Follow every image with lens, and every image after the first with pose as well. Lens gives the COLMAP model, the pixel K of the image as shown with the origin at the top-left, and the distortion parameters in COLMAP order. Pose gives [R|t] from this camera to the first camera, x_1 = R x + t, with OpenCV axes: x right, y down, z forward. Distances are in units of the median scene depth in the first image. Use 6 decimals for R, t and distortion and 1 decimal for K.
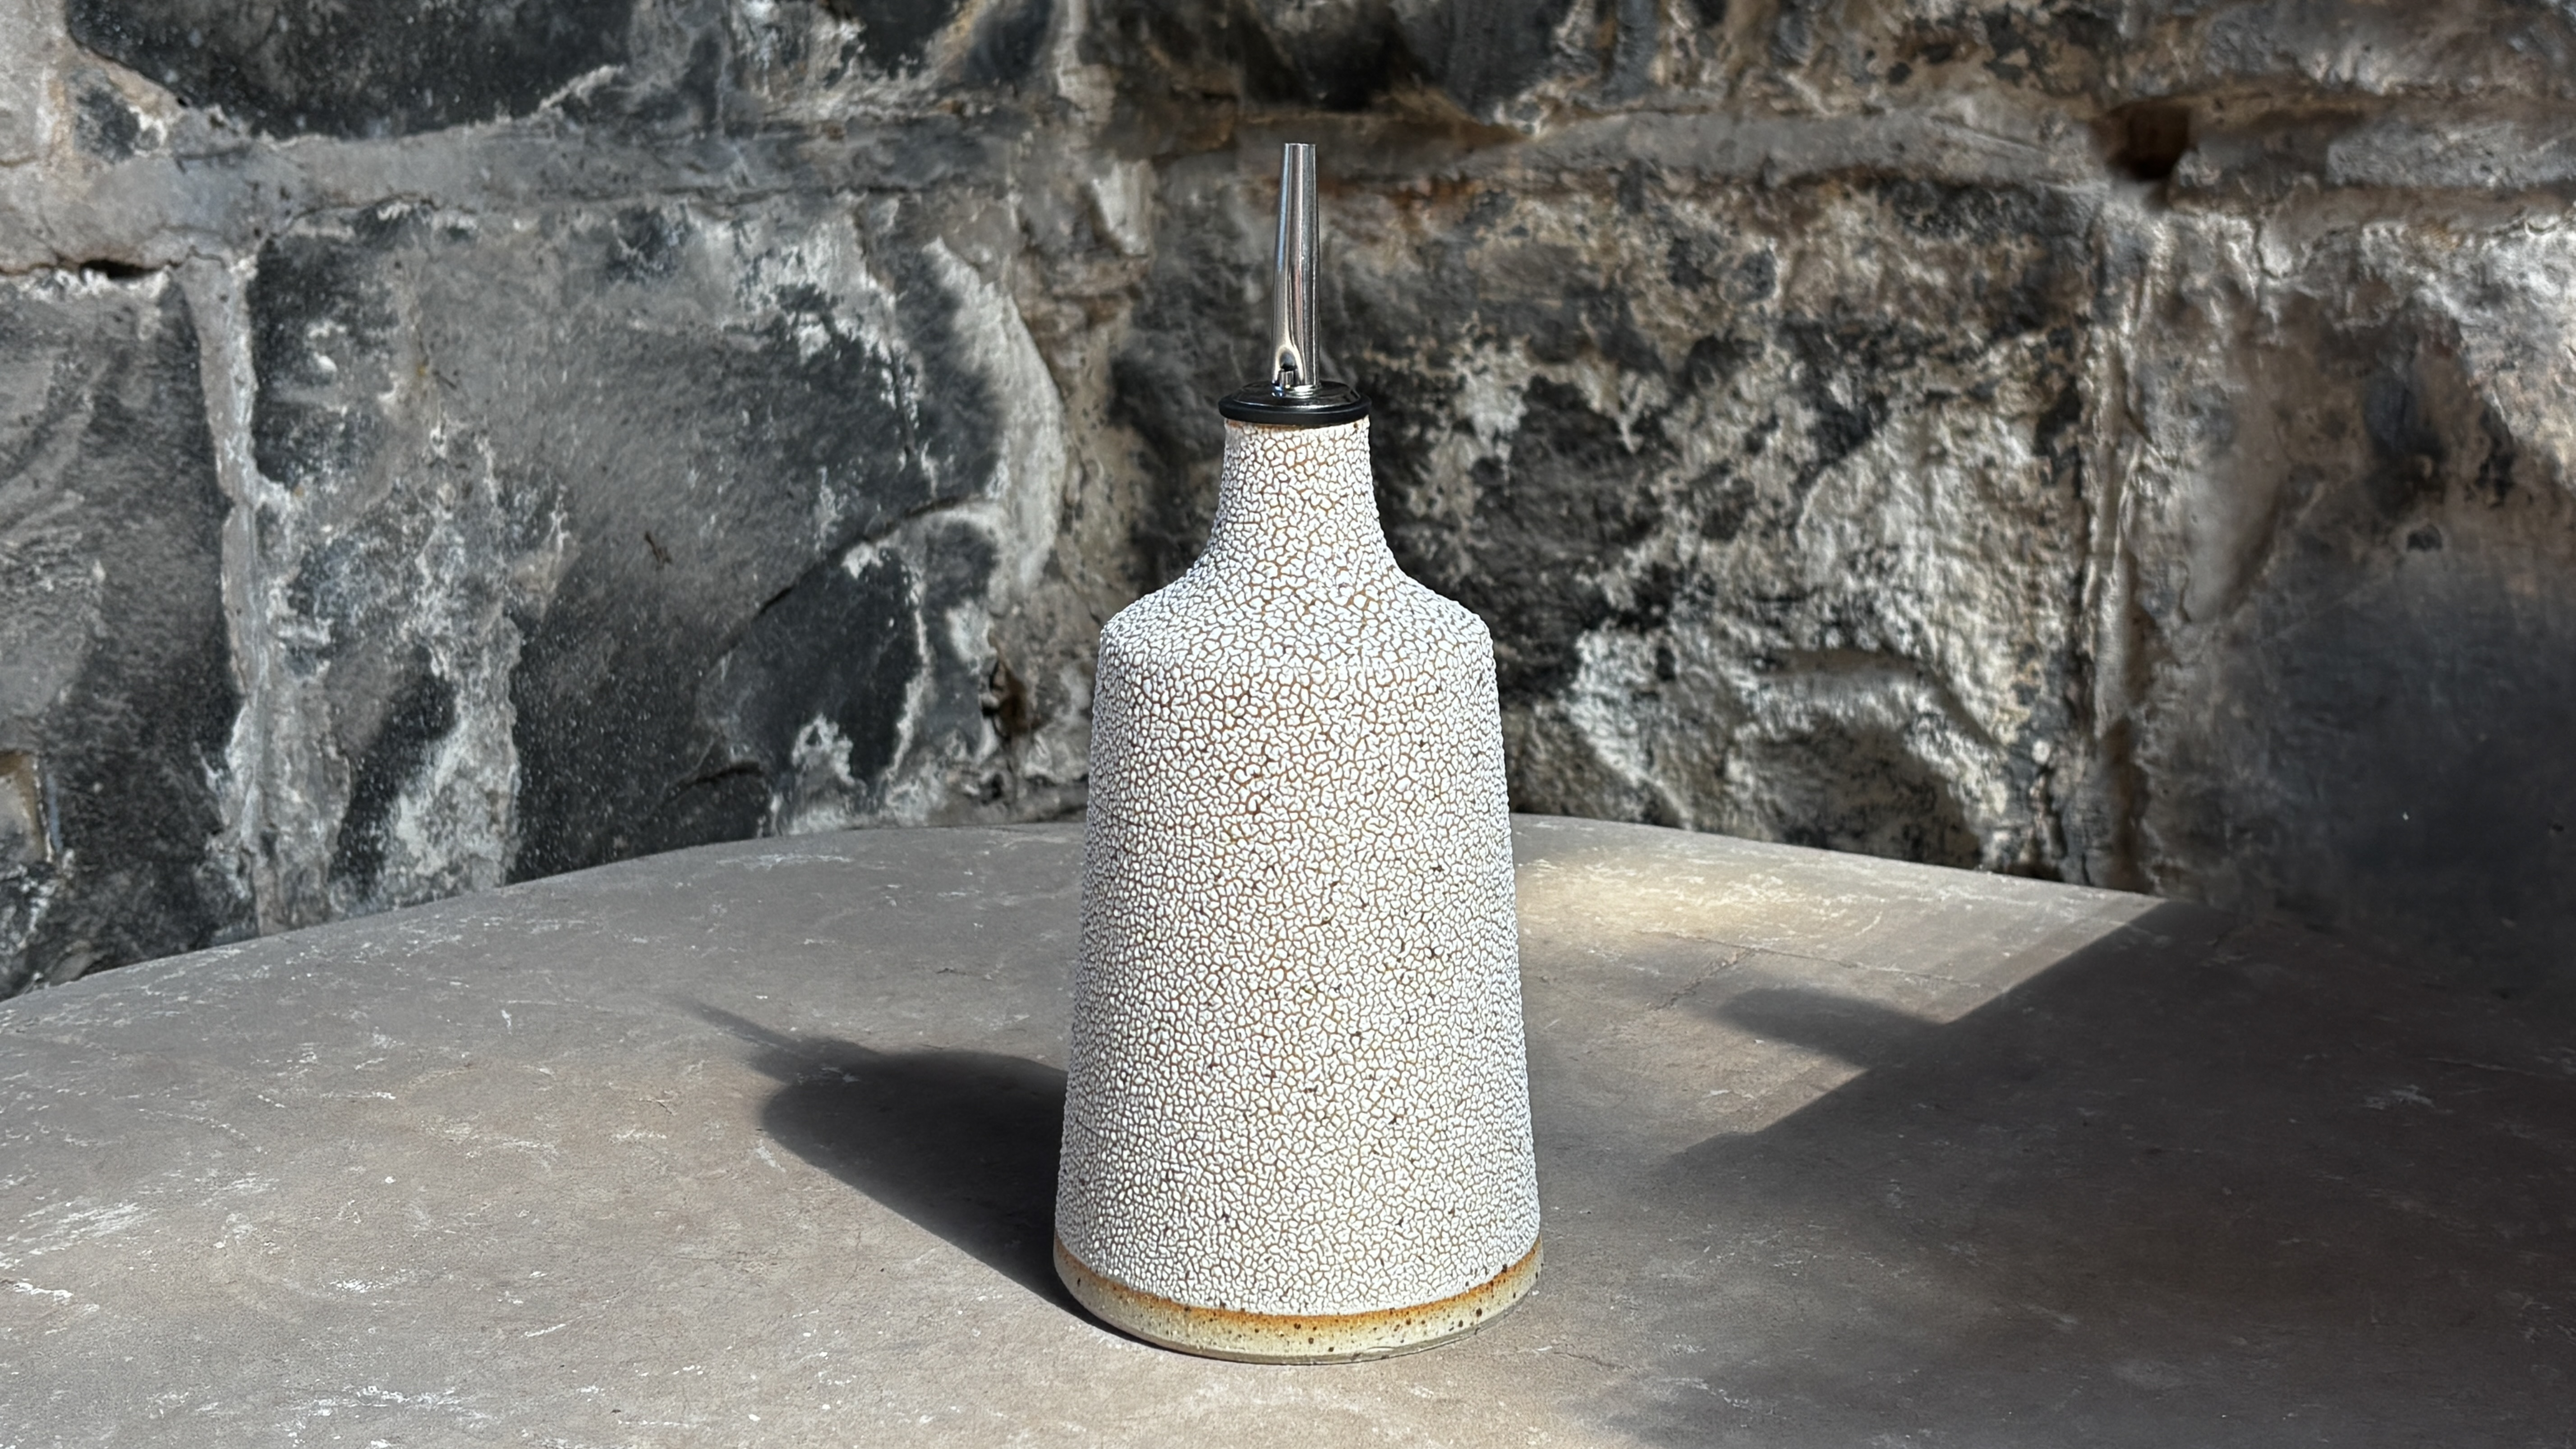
lens RADIAL K [[3460.8, 0, 1280.2], [0, 3460.8, 726.0], [0, 0, 1]] dist [0.248811, -0.968806]
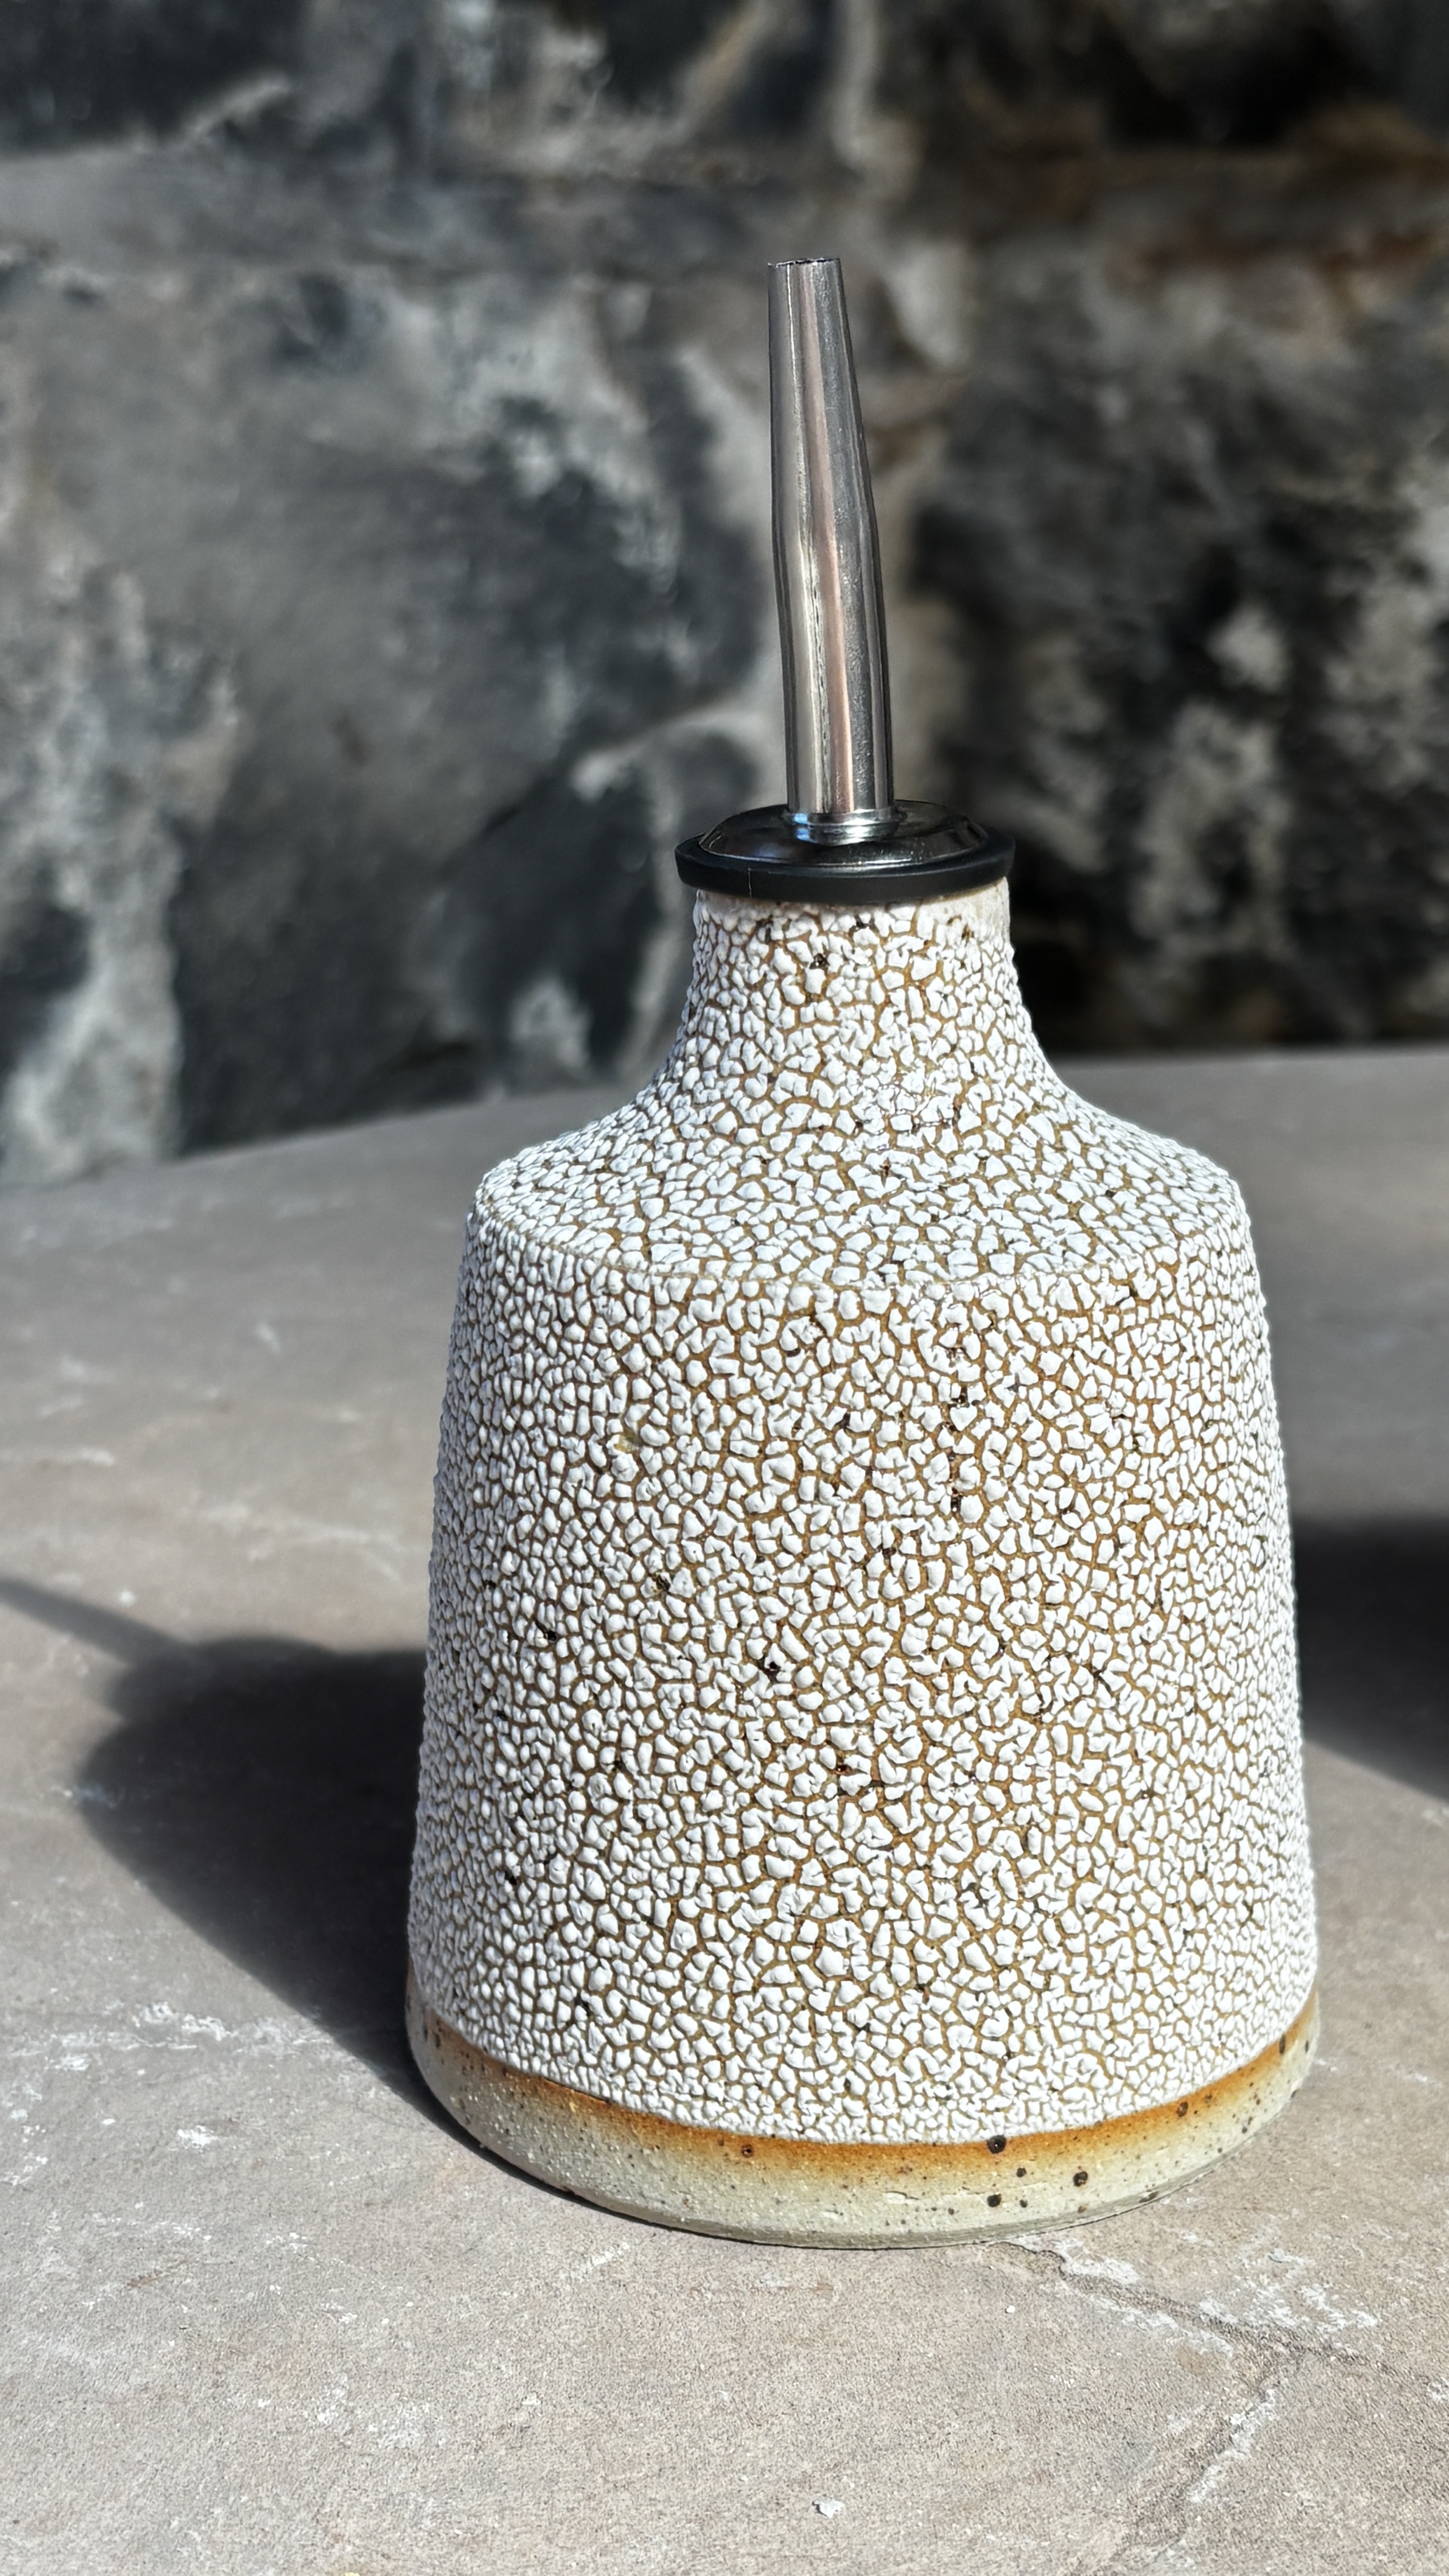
lens RADIAL K [[3660.1, 0, 731.7], [0, 3660.1, 1292.4], [0, 0, 1]] dist [0.234444, -1.114346]
pose [[0.999391, -0.006093, -0.034371, -0.073652], [0.007900, 0.998581, 0.052670, 0.026640], [0.034001, -0.052910, 0.998020, 0.222067]]
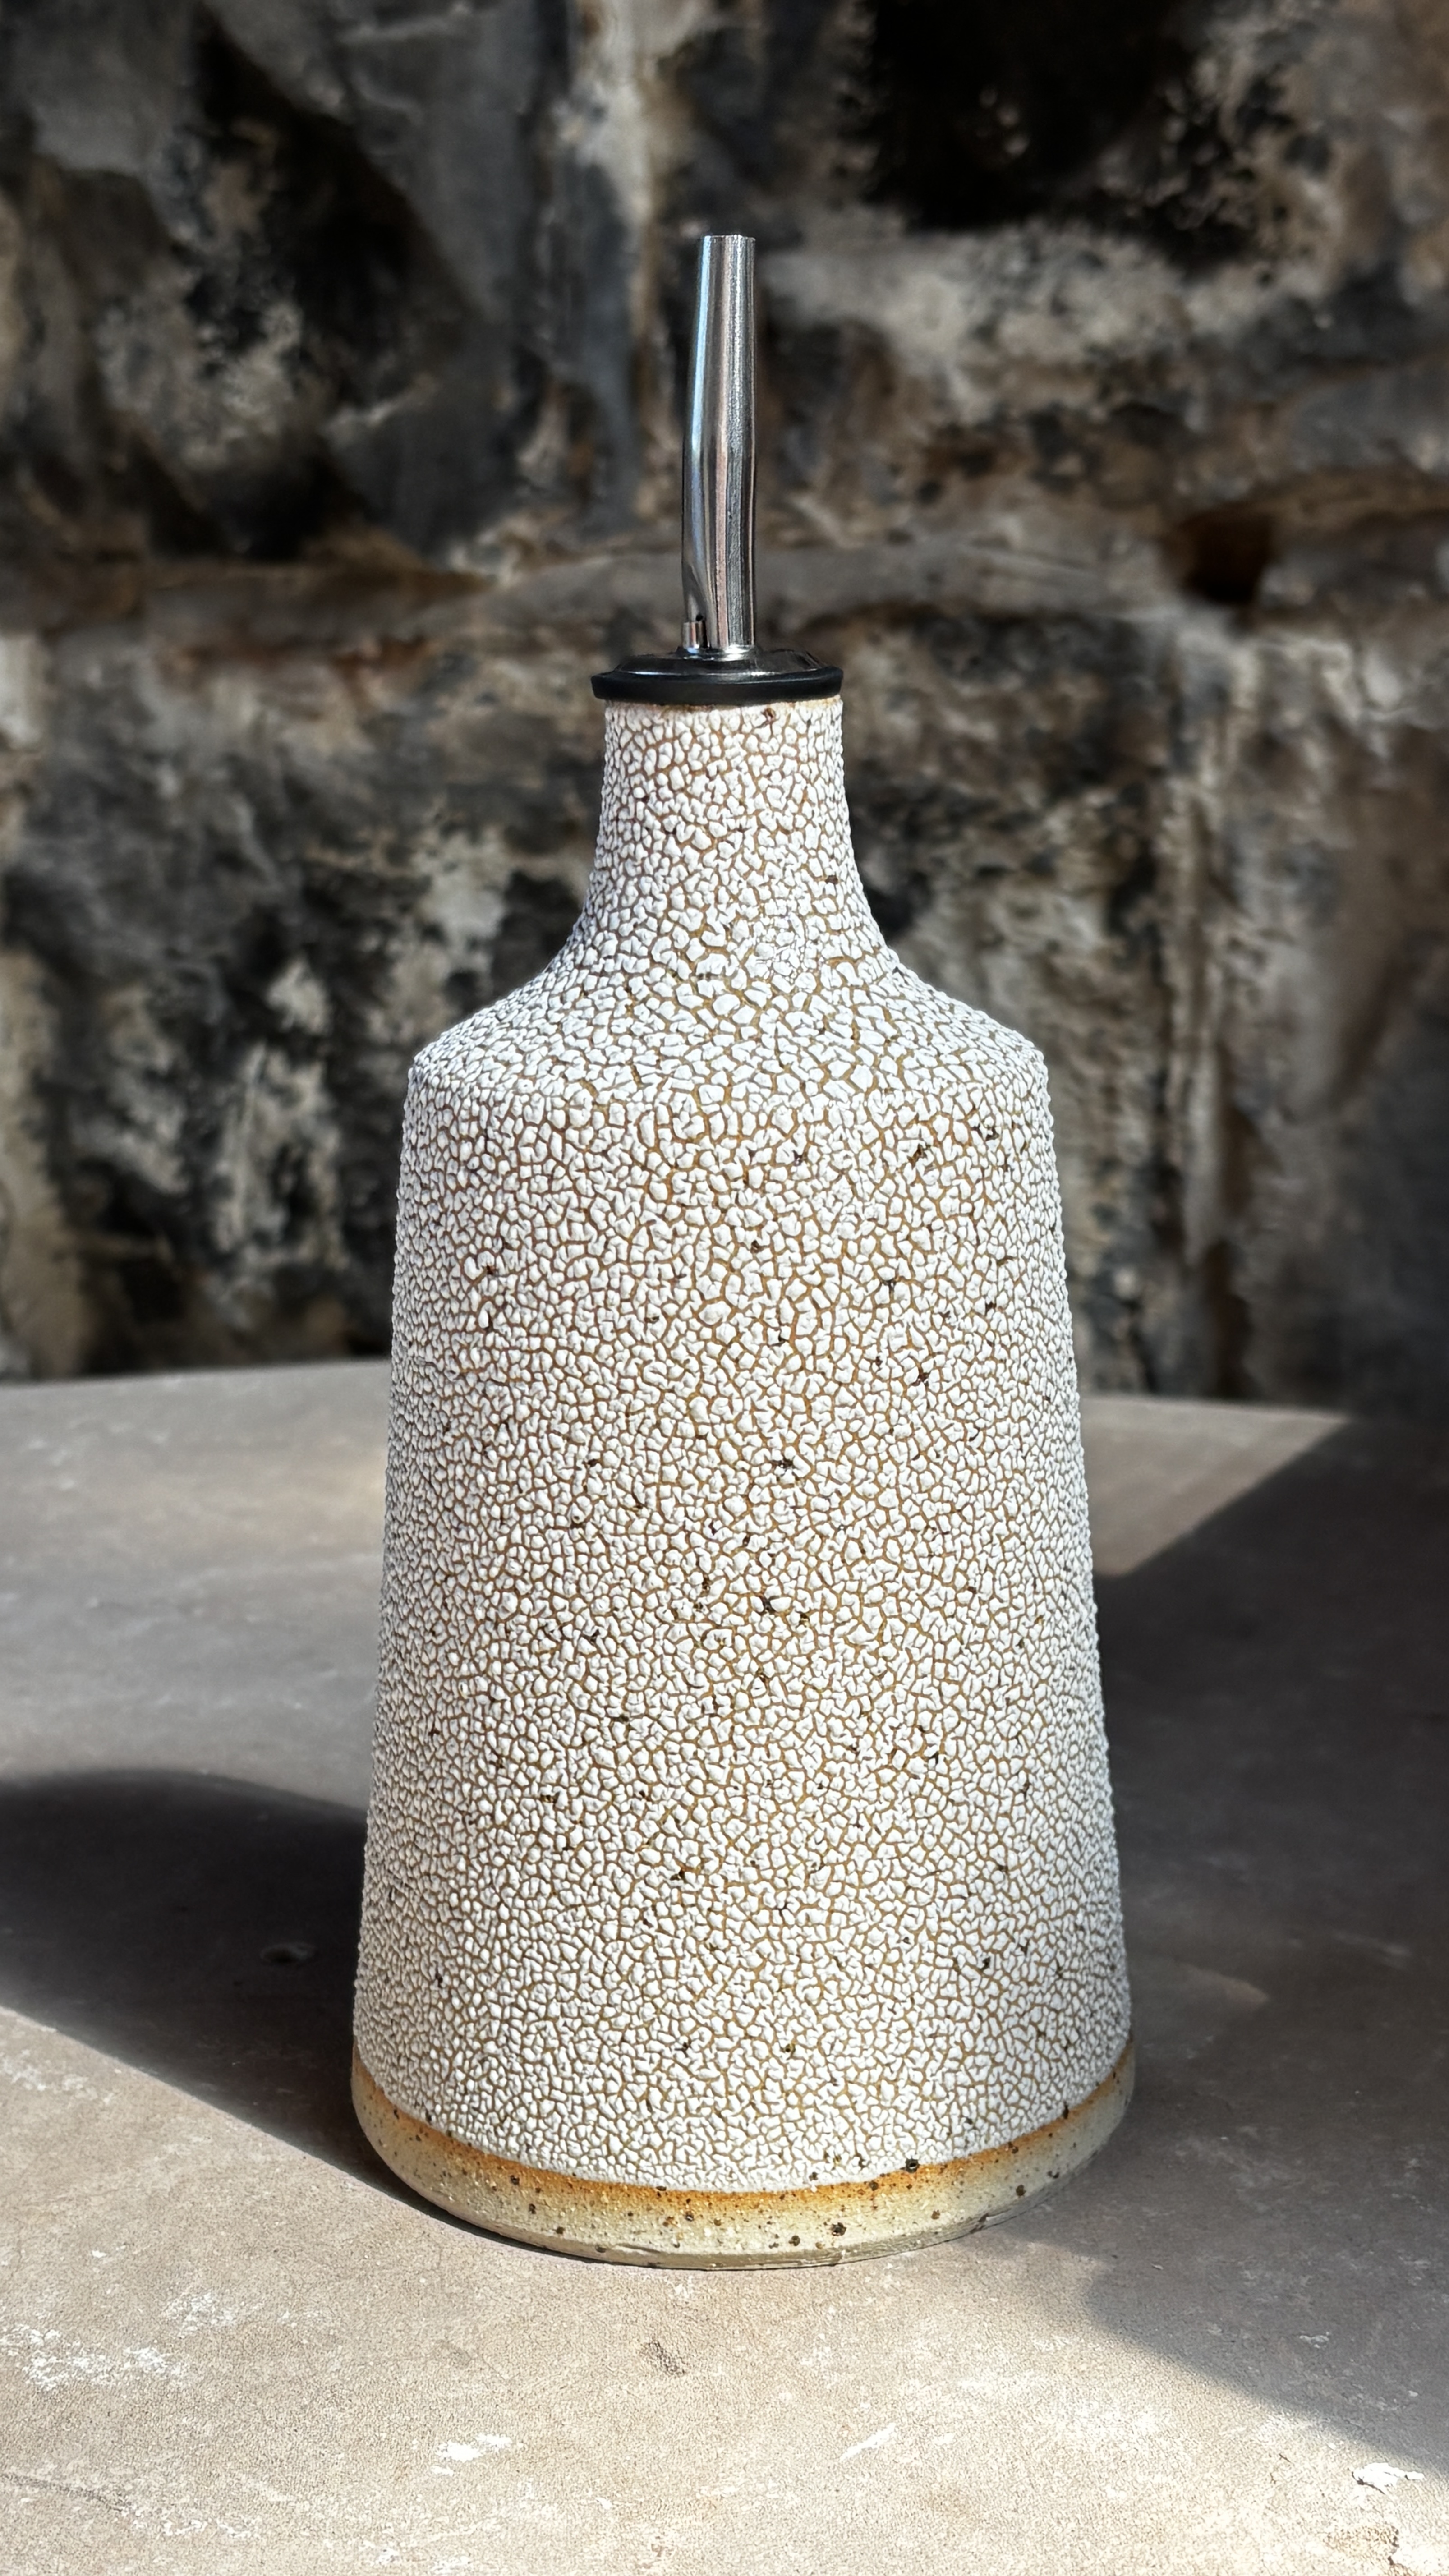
lens RADIAL K [[3571.9, 0, 714.8], [0, 3571.9, 1301.1], [0, 0, 1]] dist [0.281230, -1.302250]
pose [[0.989438, -0.038525, 0.139747, -0.004810], [0.041081, 0.999036, -0.015449, 0.021277], [-0.139017, 0.021027, 0.990067, 0.142851]]
